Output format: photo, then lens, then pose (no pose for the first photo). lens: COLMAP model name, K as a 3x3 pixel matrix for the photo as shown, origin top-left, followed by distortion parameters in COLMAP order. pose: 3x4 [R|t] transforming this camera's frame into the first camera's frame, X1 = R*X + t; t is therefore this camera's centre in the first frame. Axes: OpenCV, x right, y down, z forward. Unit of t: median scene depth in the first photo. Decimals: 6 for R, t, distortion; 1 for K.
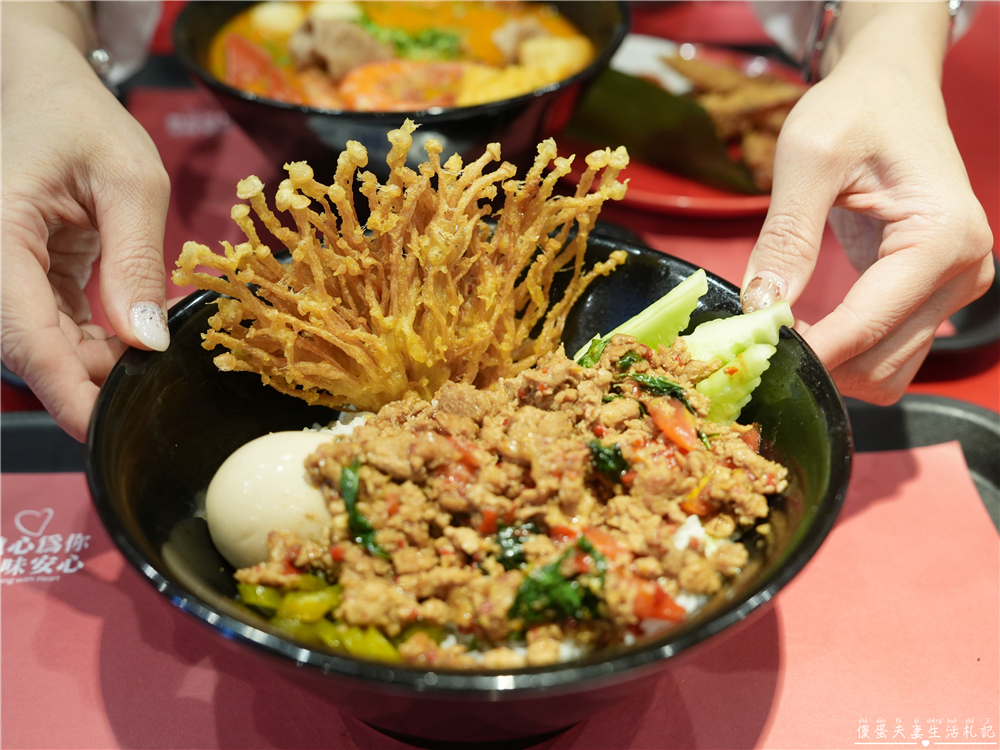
lens RADIAL K [[1217.5, 0, 501.3], [0, 1217.5, 366.6], [0, 0, 1]] dist [0.061978, 0.000000]
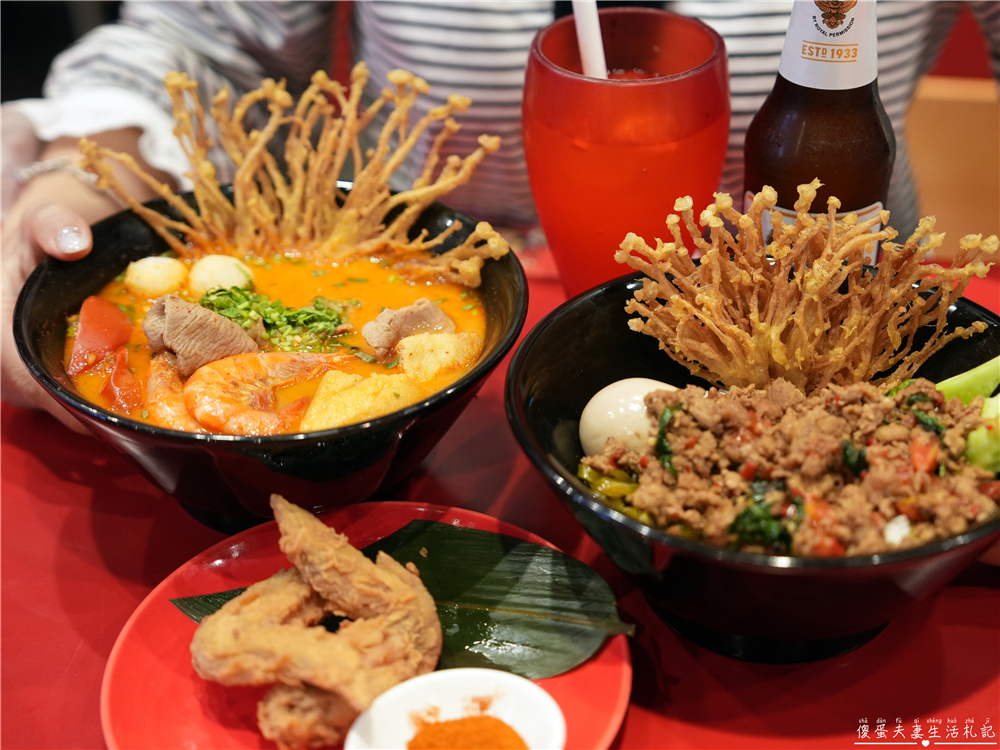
lens RADIAL K [[1619.7, 0, 501.5], [0, 1619.7, 374.7], [0, 0, 1]] dist [0.012526, 0.000000]
pose [[0.859052, 0.256642, -0.442905, 0.461253], [-0.269836, 0.962298, 0.034235, 0.028933], [0.434992, 0.090102, 0.895915, -0.677759]]
